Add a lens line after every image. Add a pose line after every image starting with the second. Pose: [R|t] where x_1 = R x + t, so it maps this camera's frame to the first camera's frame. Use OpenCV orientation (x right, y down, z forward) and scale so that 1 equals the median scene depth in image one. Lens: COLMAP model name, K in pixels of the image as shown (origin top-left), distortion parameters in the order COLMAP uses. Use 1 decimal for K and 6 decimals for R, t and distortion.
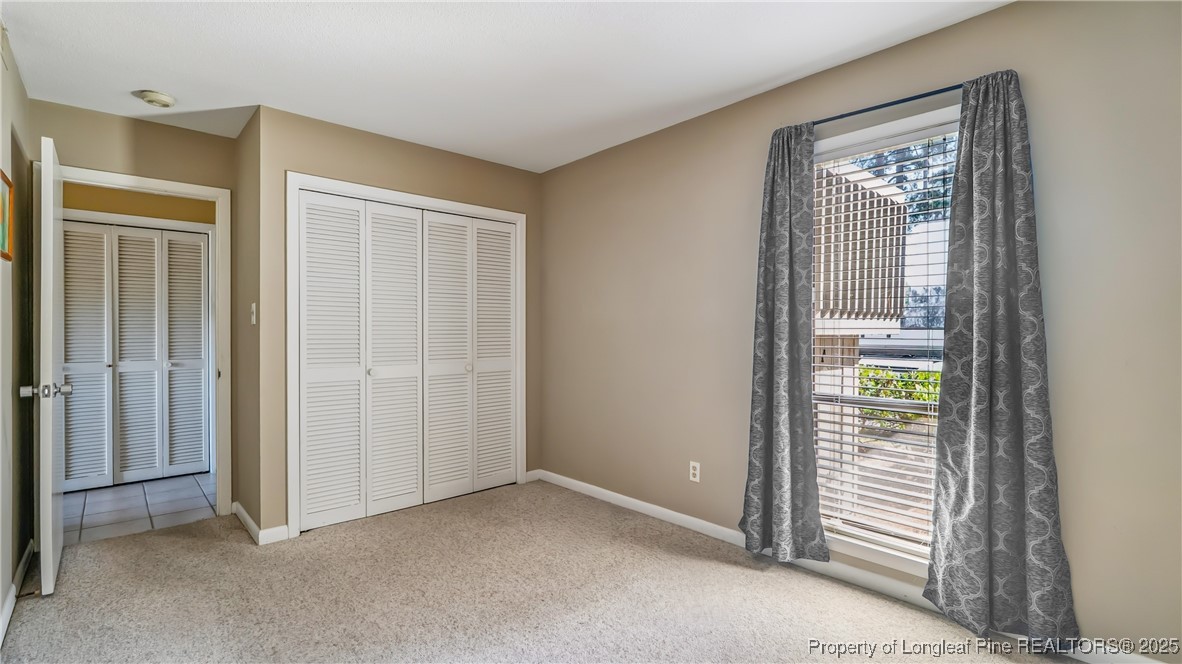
lens RADIAL K [[531.1, 0, 593.4], [0, 531.1, 333.4], [0, 0, 1]] dist [0.027239, -0.000601]
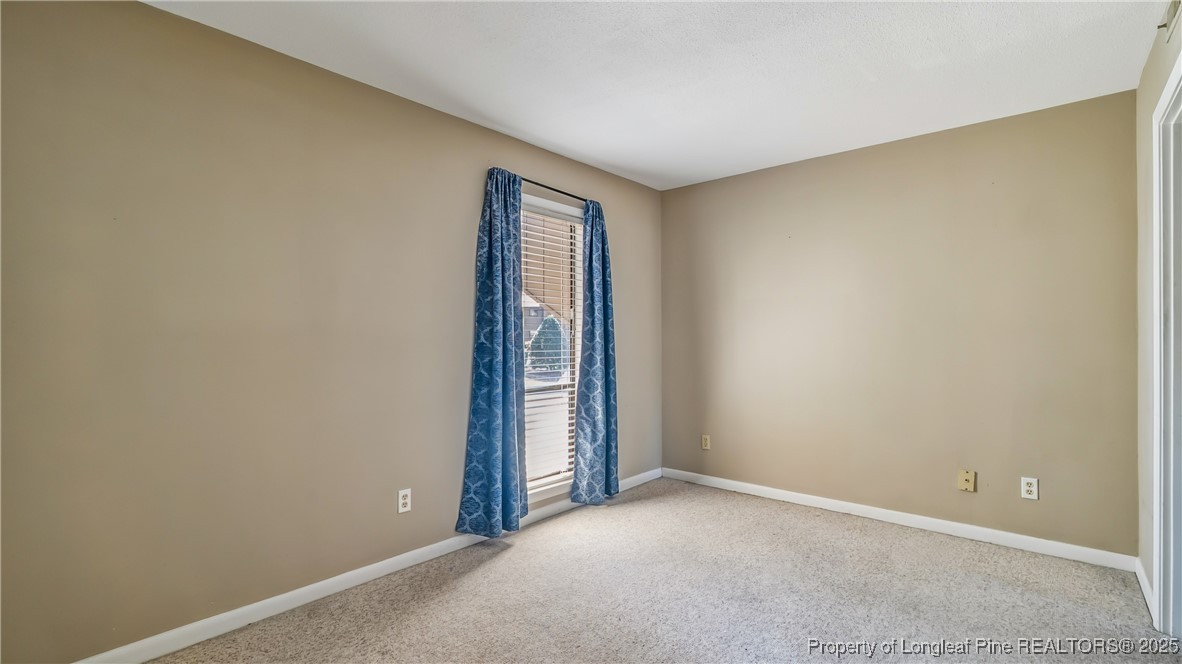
lens RADIAL K [[531.1, 0, 593.5], [0, 531.1, 339.2], [0, 0, 1]] dist [0.027239, -0.000601]
pose [[-0.092129, 0.003621, 0.995741, -0.846214], [0.009514, 0.999951, -0.002756, 0.000666], [-0.995702, 0.009219, -0.092159, 0.915785]]
